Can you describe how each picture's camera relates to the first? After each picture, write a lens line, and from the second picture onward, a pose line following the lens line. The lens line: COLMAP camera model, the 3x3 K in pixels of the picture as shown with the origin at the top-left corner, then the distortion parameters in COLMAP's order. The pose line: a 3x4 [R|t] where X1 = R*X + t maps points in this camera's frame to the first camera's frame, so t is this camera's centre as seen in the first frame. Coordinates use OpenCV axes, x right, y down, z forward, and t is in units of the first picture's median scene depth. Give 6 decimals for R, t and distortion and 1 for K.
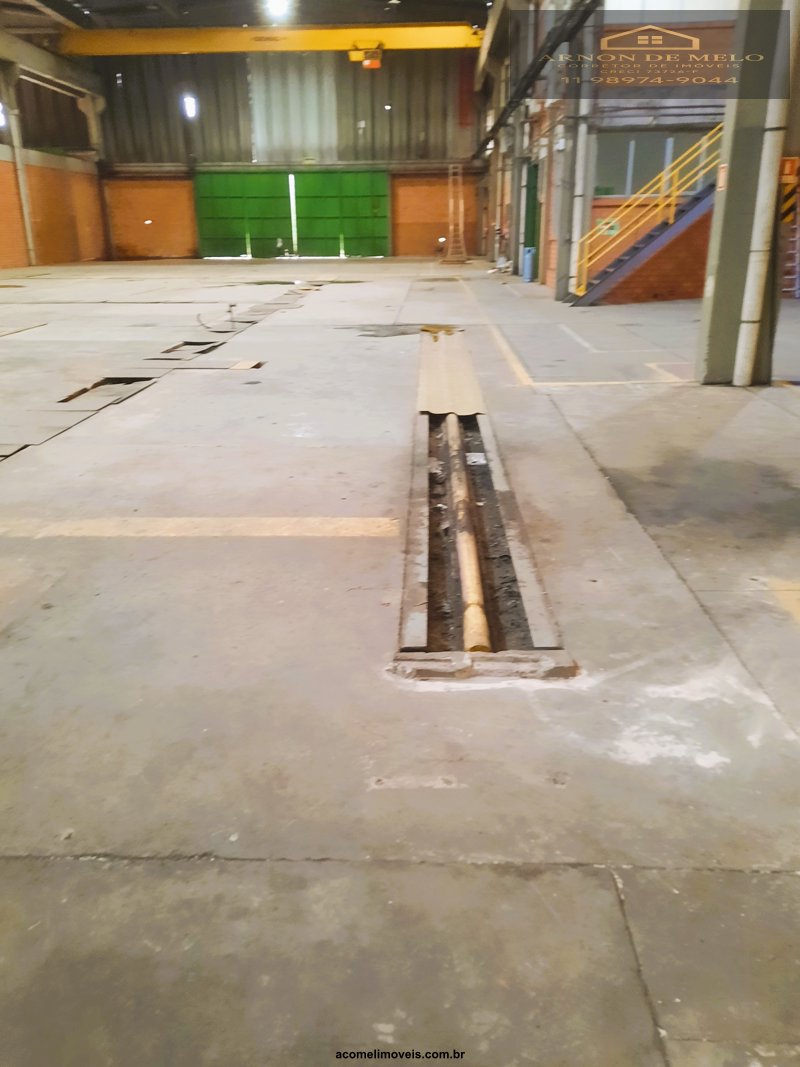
lens RADIAL K [[830.6, 0, 393.9], [0, 830.6, 549.1], [0, 0, 1]] dist [0.003137, -0.008665]
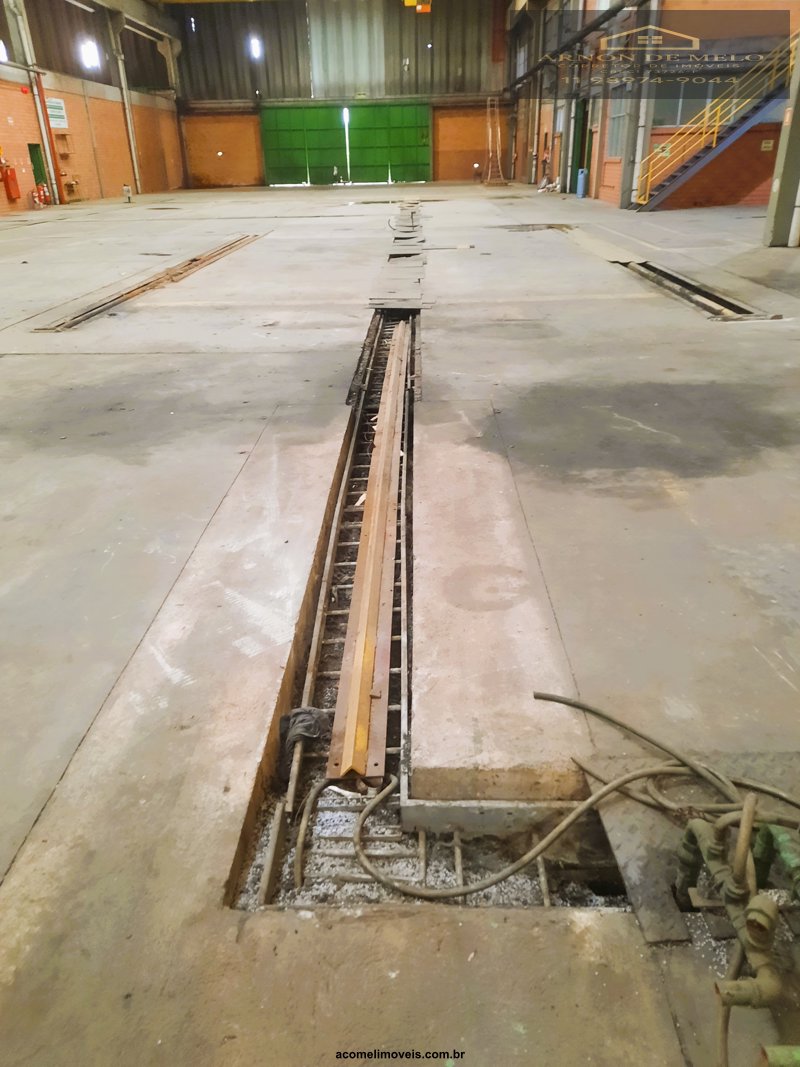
lens RADIAL K [[769.1, 0, 400.0], [0, 769.1, 533.5], [0, 0, 1]] dist [-0.000160, -0.001133]
pose [[0.999671, -0.022885, 0.011562, -0.074837], [0.021795, 0.995975, 0.086938, 0.042005], [-0.013505, -0.086658, 0.996147, -0.107677]]
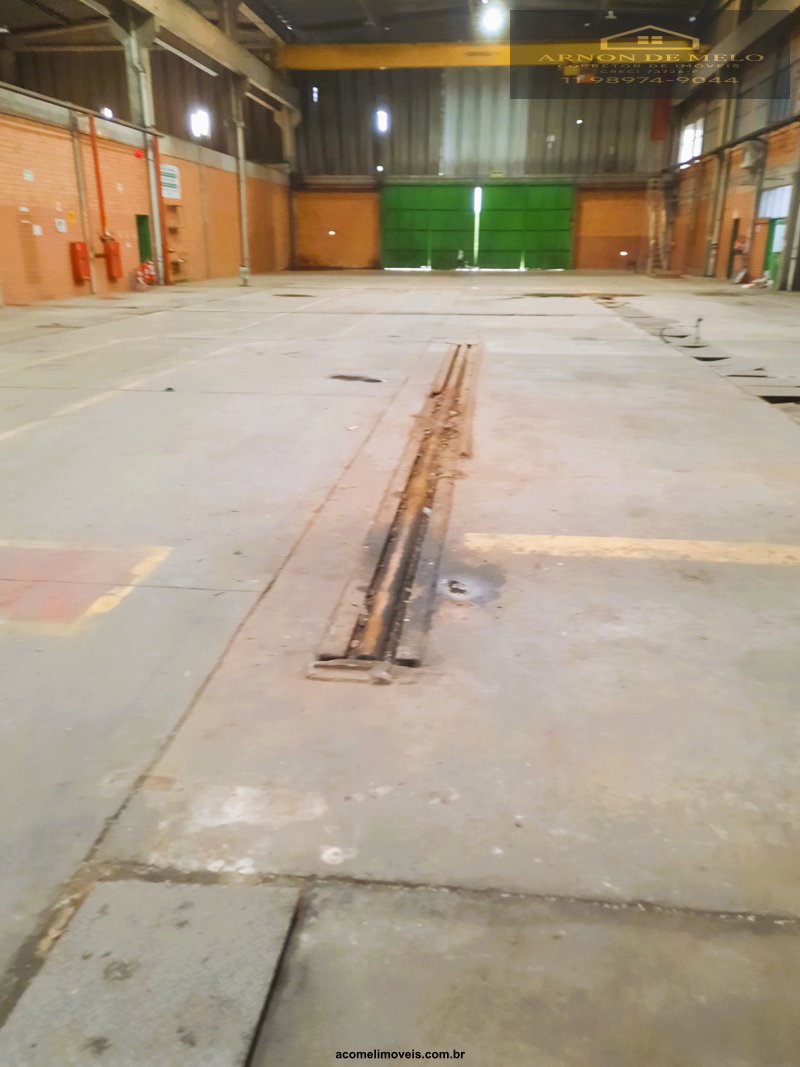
lens RADIAL K [[825.3, 0, 400.0], [0, 825.3, 533.5], [0, 0, 1]] dist [0.006511, 0.002448]
pose [[0.997831, 0.030991, -0.058069, -0.148108], [-0.032598, 0.999105, -0.026940, -0.002193], [0.057183, 0.028774, 0.997949, 0.007495]]
